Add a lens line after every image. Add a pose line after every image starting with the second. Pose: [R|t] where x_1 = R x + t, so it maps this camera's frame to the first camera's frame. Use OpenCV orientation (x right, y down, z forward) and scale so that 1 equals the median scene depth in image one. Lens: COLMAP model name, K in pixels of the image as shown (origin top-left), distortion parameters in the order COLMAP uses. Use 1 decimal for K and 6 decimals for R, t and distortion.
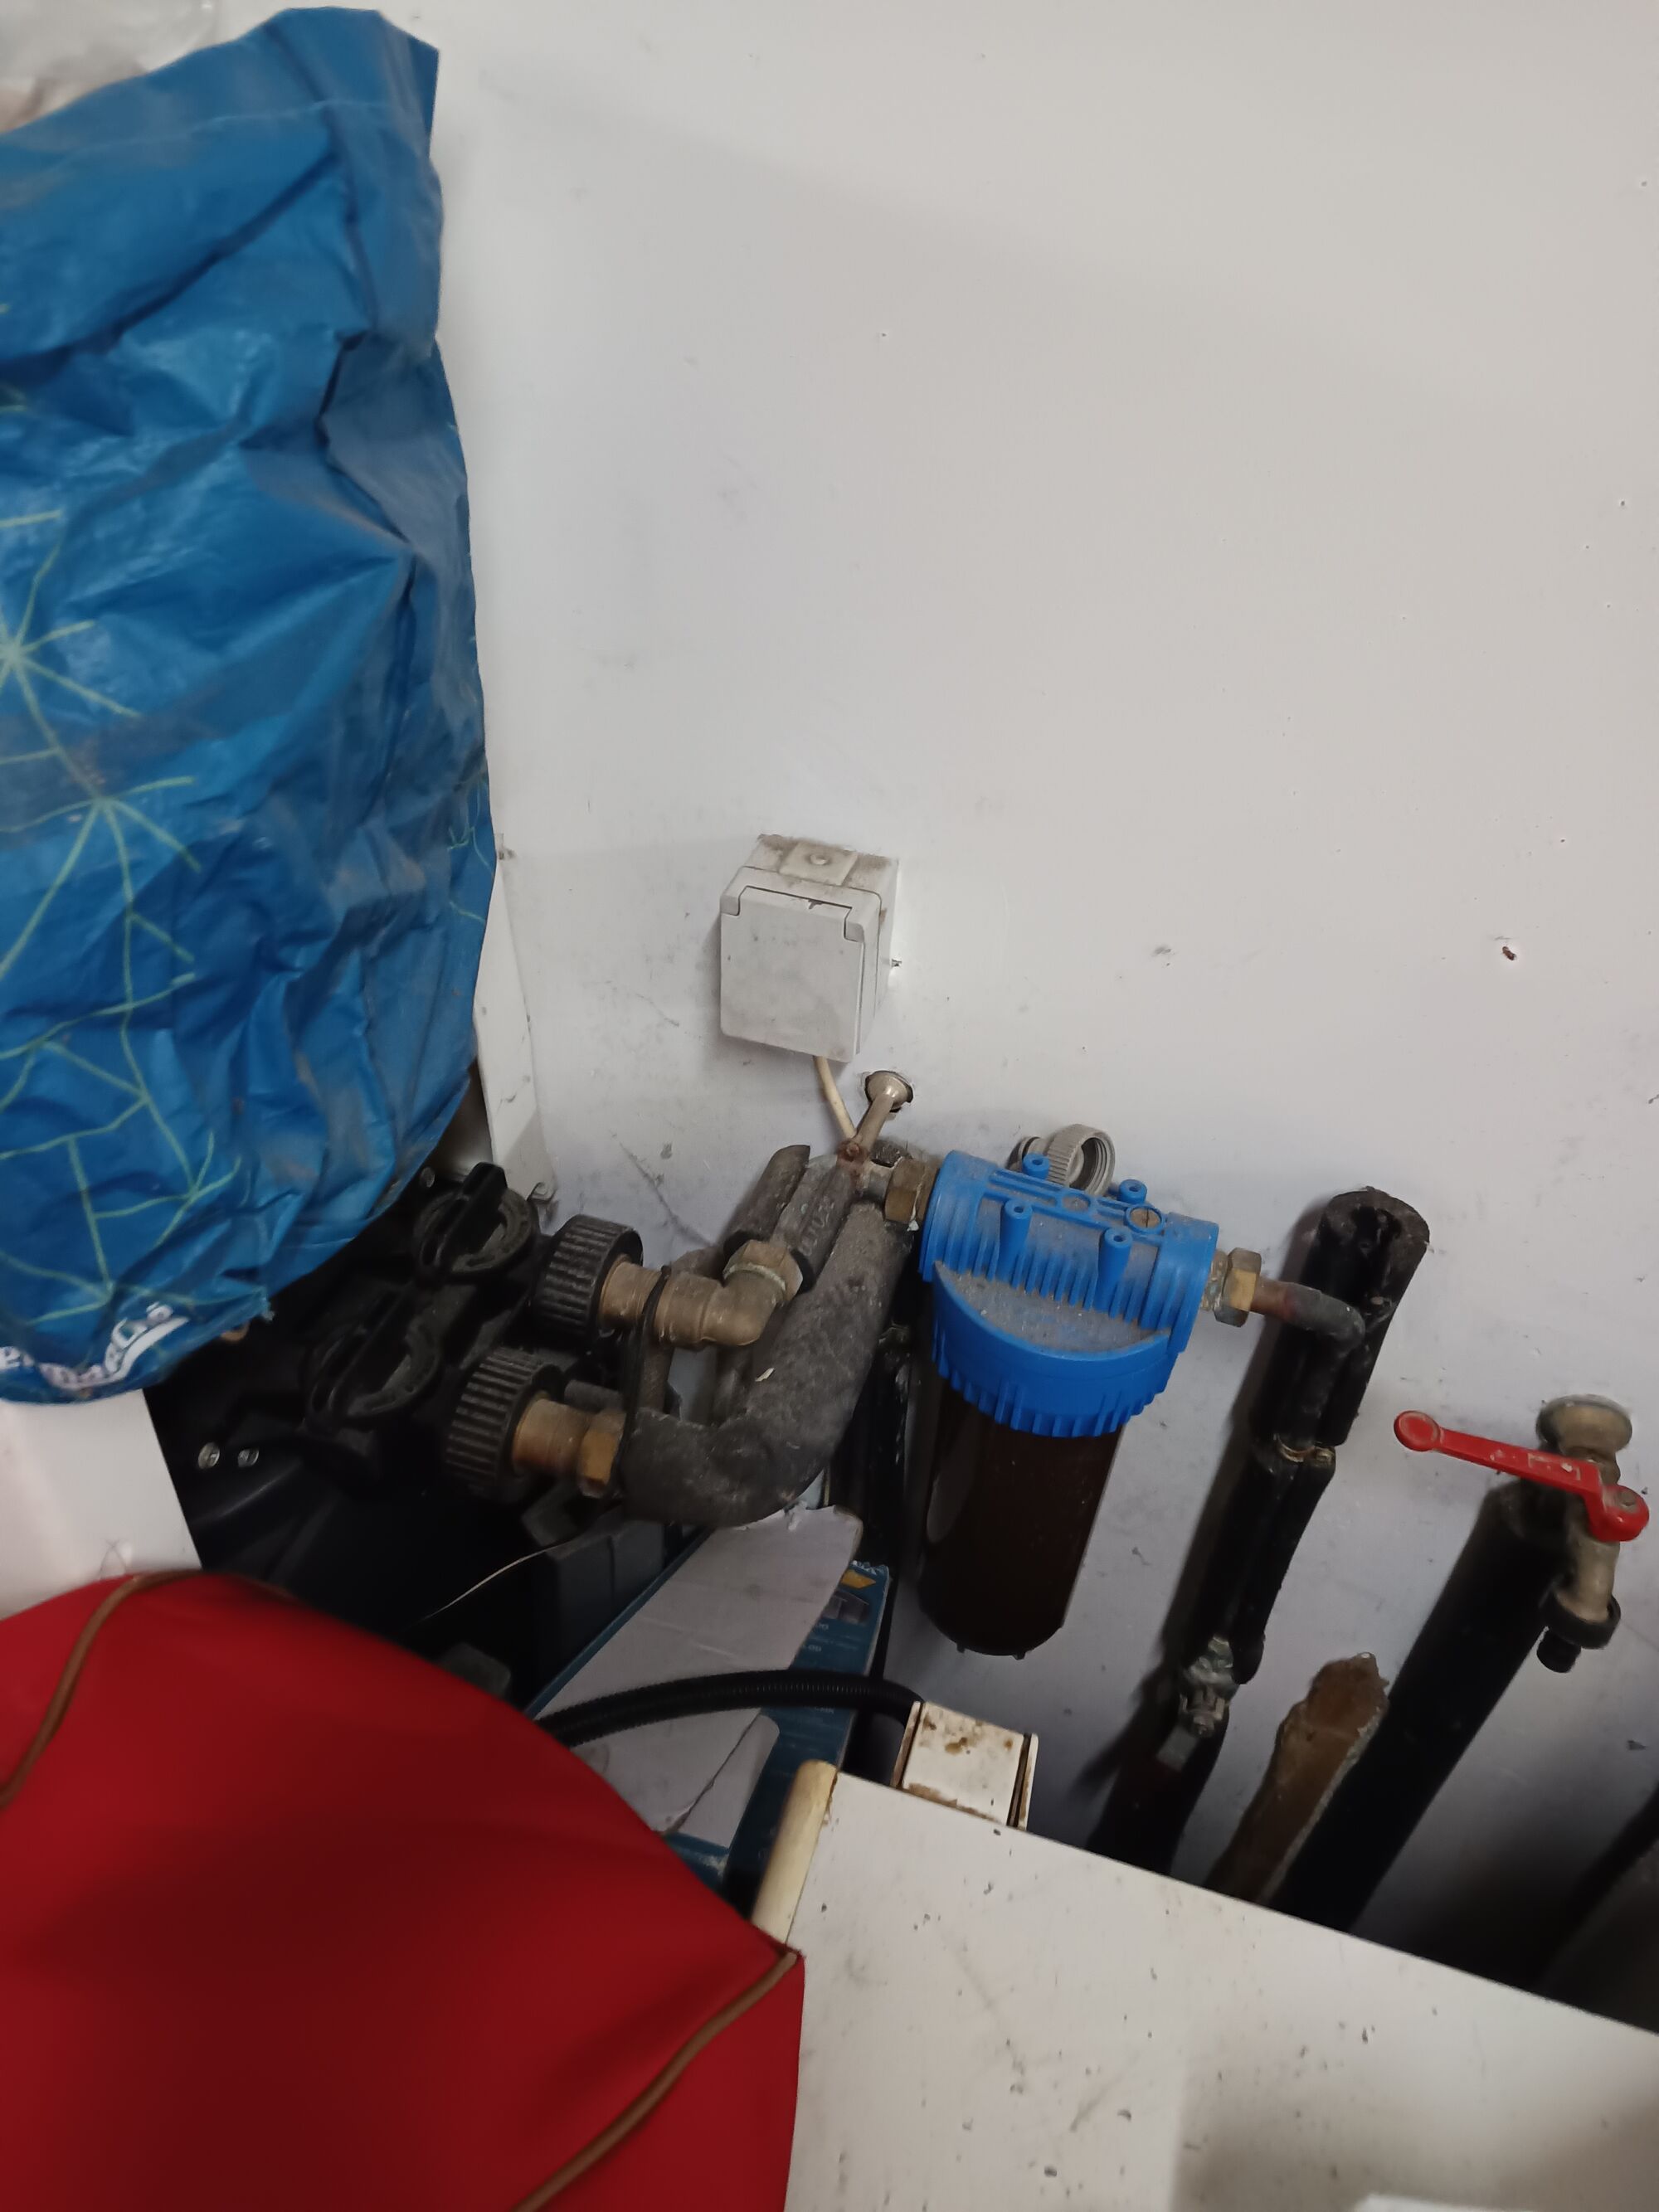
lens RADIAL K [[1572.1, 0, 827.9], [0, 1572.1, 1116.8], [0, 0, 1]] dist [0.071425, -0.058292]
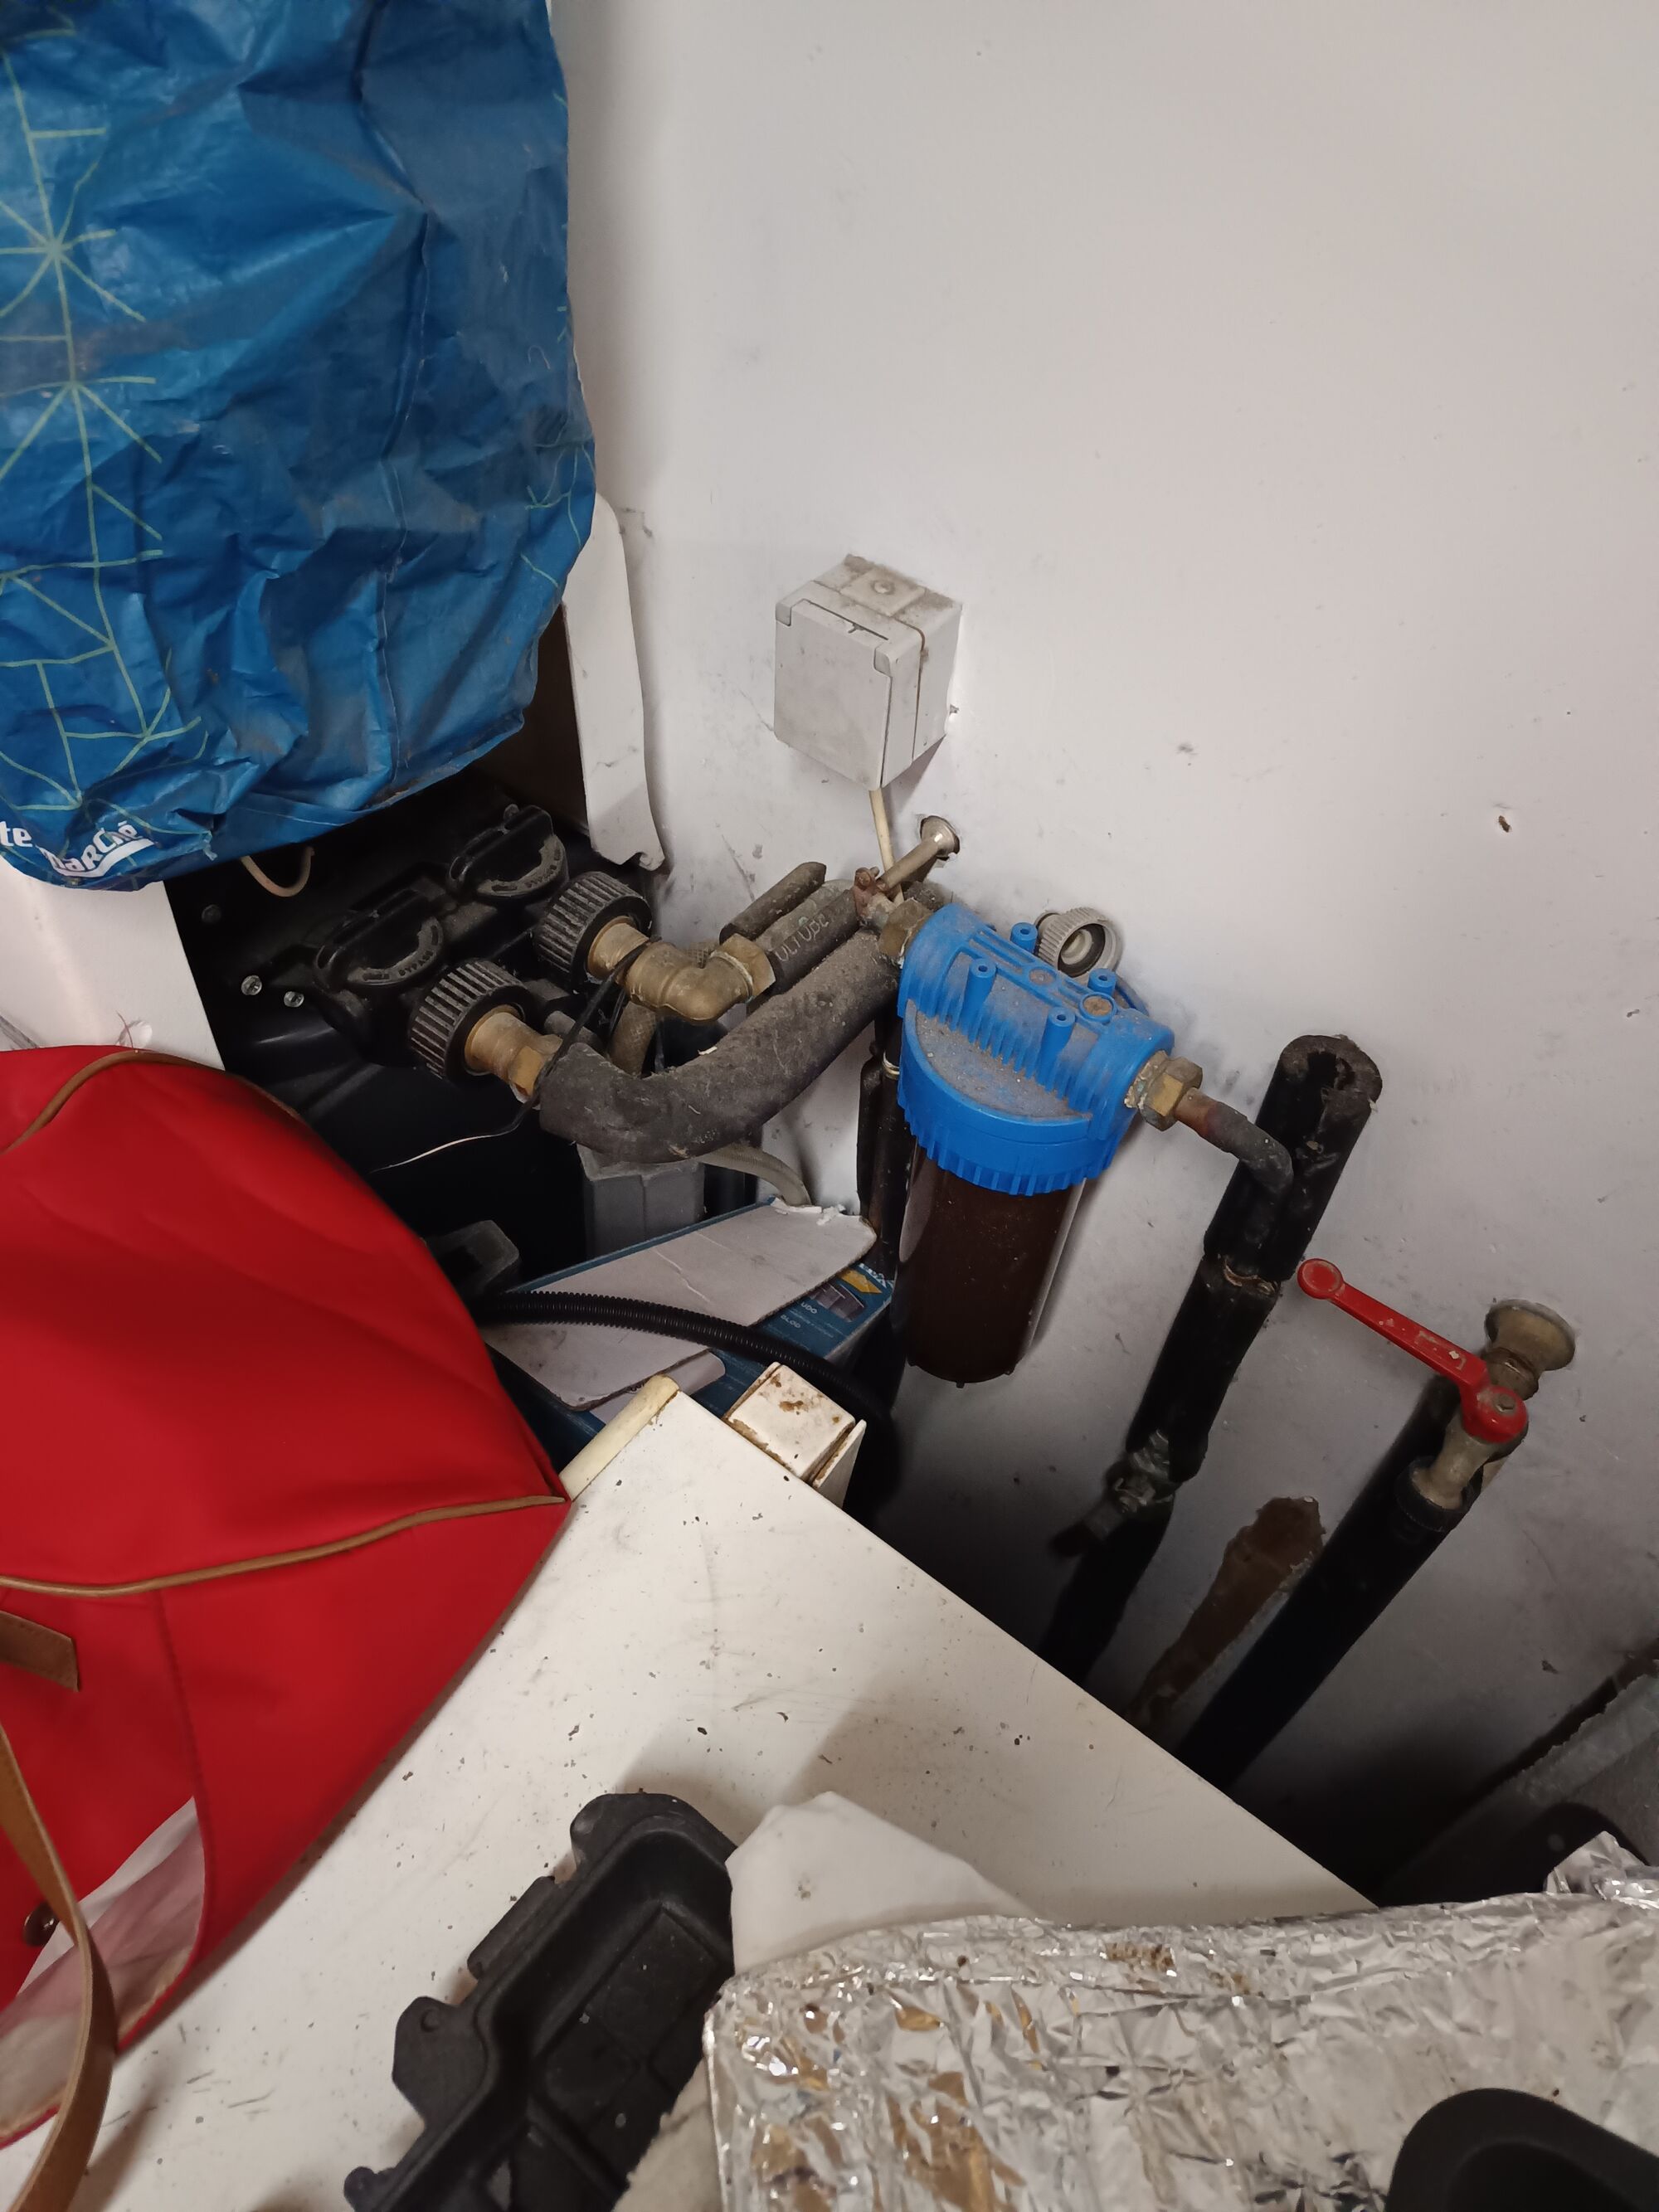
lens RADIAL K [[1572.1, 0, 814.0], [0, 1572.1, 1123.4], [0, 0, 1]] dist [0.071425, -0.058292]
pose [[0.931520, 0.273757, -0.239432, 0.317429], [-0.233418, 0.954878, 0.183643, -0.008808], [0.278902, -0.115179, 0.953387, -0.049693]]
